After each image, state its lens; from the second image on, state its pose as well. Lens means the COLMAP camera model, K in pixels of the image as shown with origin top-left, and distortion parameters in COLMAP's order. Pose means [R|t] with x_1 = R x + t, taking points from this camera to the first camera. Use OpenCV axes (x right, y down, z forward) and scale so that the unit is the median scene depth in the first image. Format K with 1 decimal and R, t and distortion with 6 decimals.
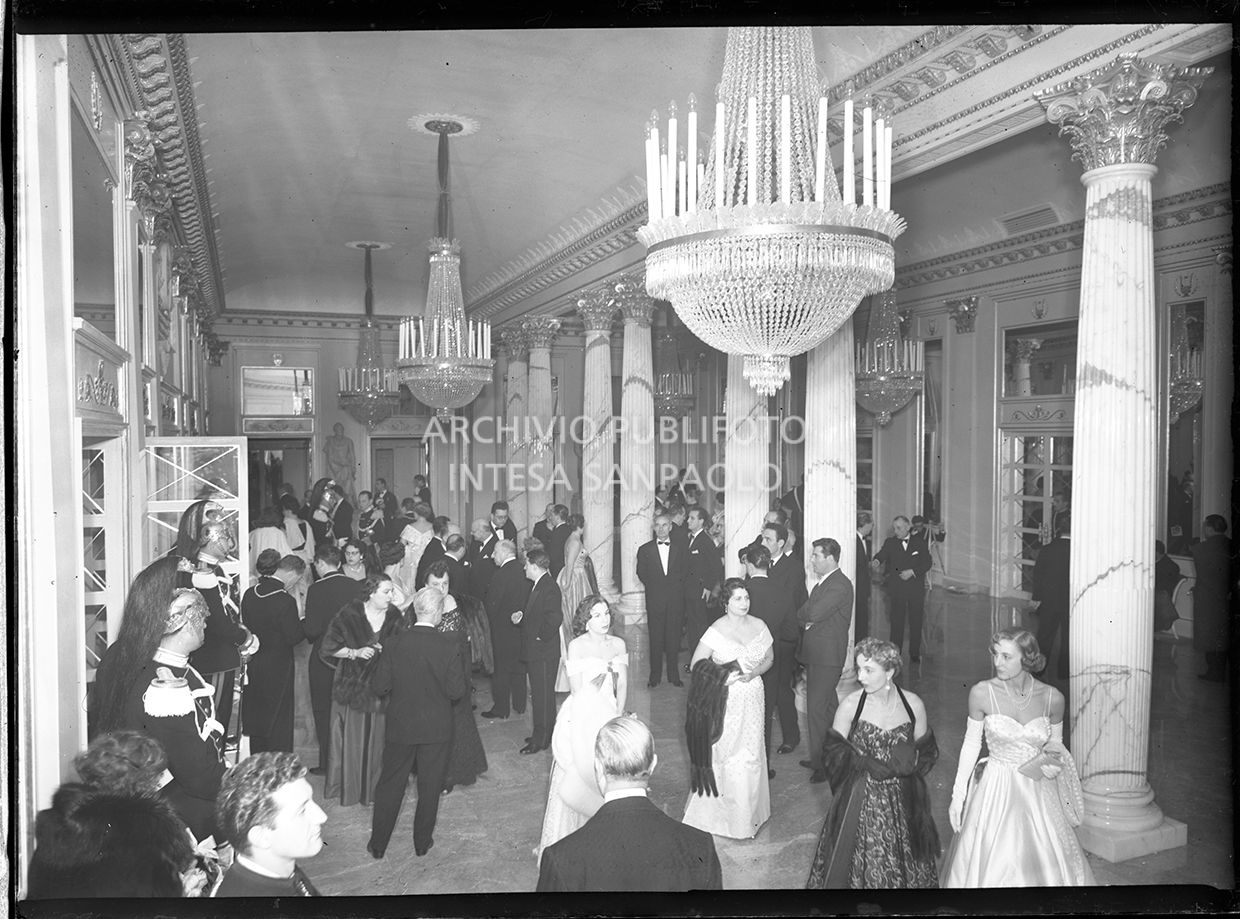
lens RADIAL K [[953.7, 0, 644.5], [0, 953.7, 462.5], [0, 0, 1]] dist [0.031990, 0.002742]
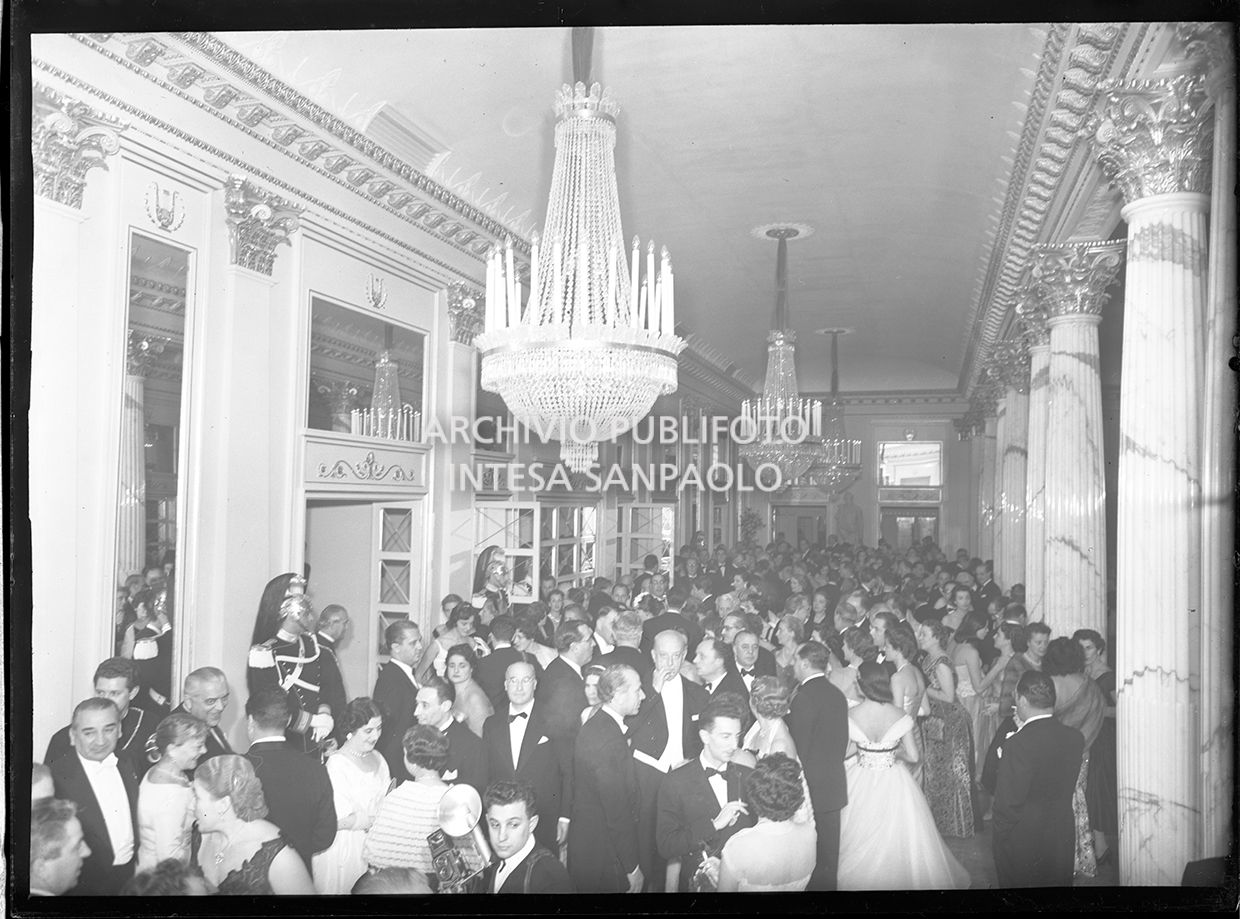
lens RADIAL K [[953.7, 0, 644.5], [0, 953.7, 462.5], [0, 0, 1]] dist [0.031990, 0.002742]
pose [[0.776690, -0.014845, -0.629708, 0.672648], [-0.030766, 0.997635, -0.061466, -0.007322], [0.629132, 0.067114, 0.774396, 0.066318]]
